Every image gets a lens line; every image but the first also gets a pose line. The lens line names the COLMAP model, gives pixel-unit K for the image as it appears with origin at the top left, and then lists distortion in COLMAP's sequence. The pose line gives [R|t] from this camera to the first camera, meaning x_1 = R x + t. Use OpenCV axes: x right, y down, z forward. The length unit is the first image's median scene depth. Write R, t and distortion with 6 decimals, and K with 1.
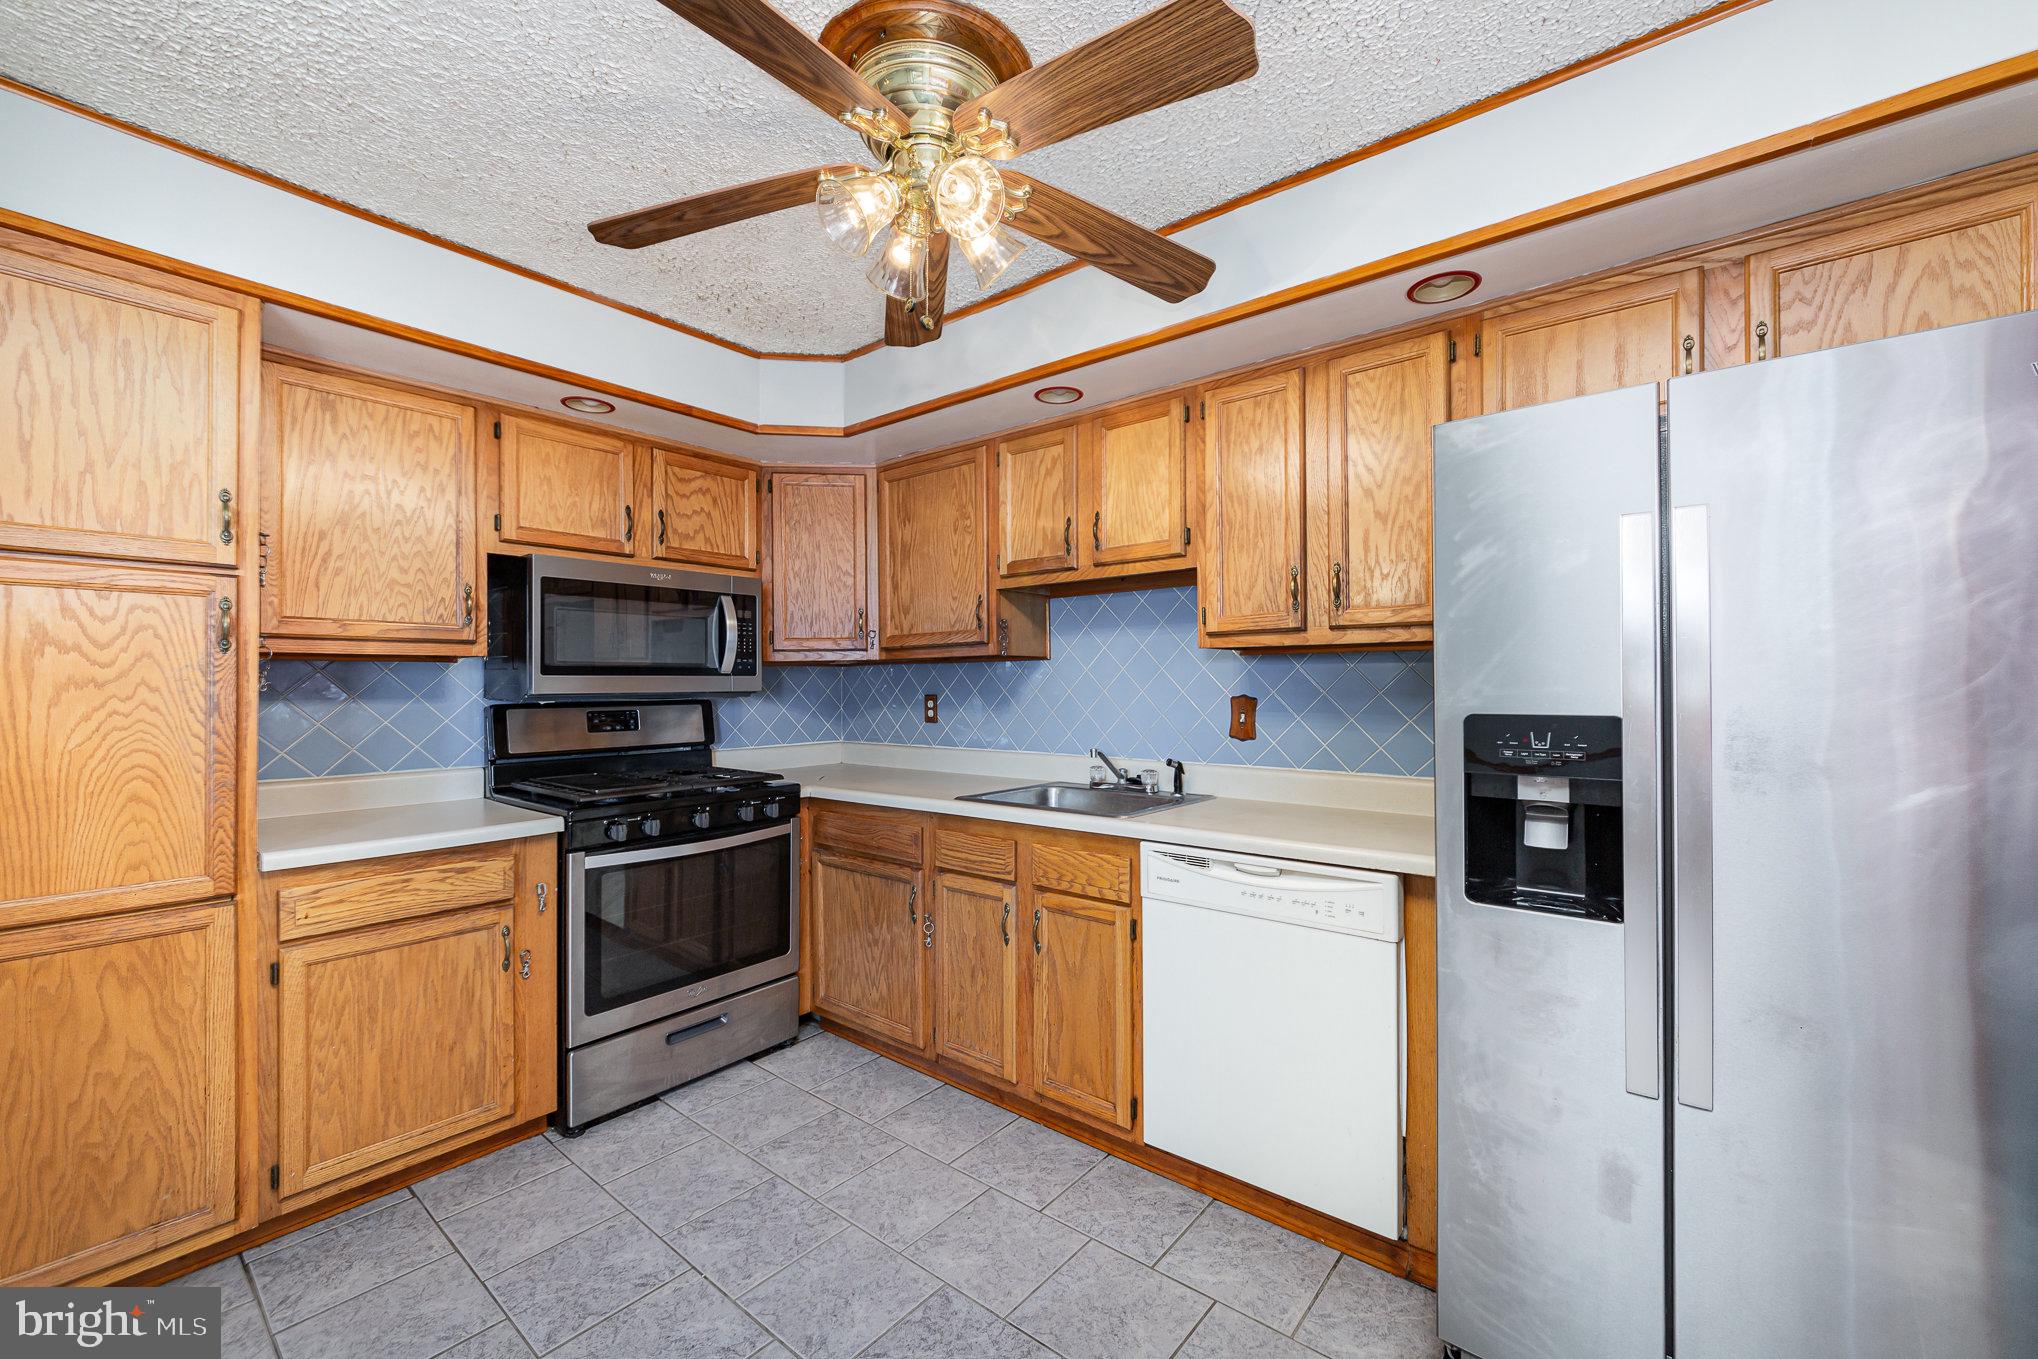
lens RADIAL K [[795.3, 0, 1029.7], [0, 795.3, 673.6], [0, 0, 1]] dist [-0.002145, -0.002534]
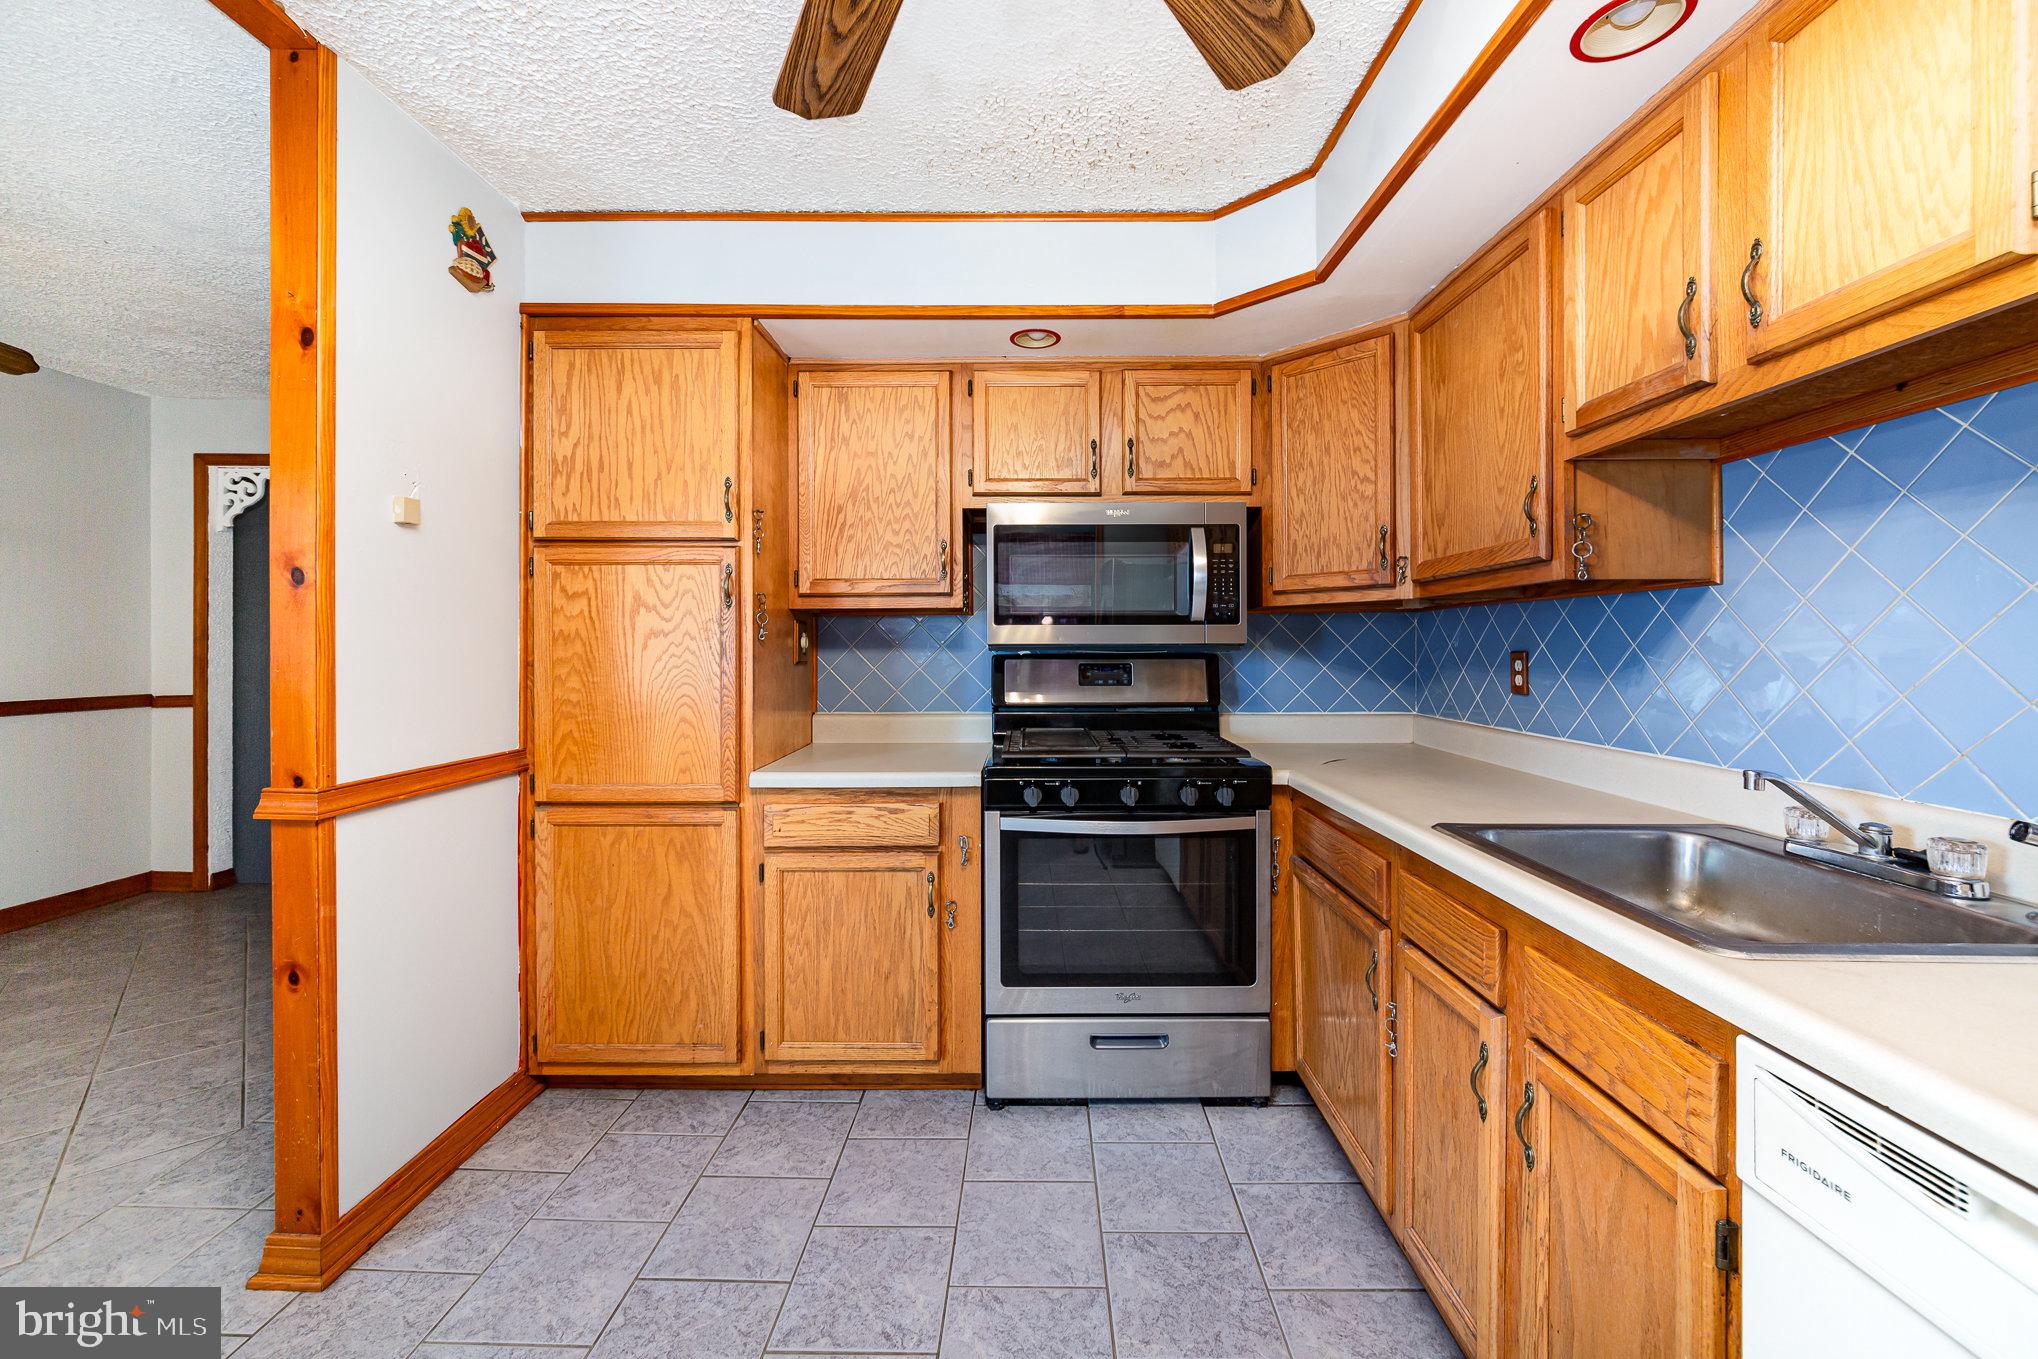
lens RADIAL K [[795.3, 0, 1032.3], [0, 795.3, 644.6], [0, 0, 1]] dist [-0.002145, -0.002534]
pose [[0.623110, 0.003568, -0.782126, 0.190913], [0.009752, 0.999876, 0.012331, 0.013891], [0.782073, -0.015311, 0.622998, 0.426716]]
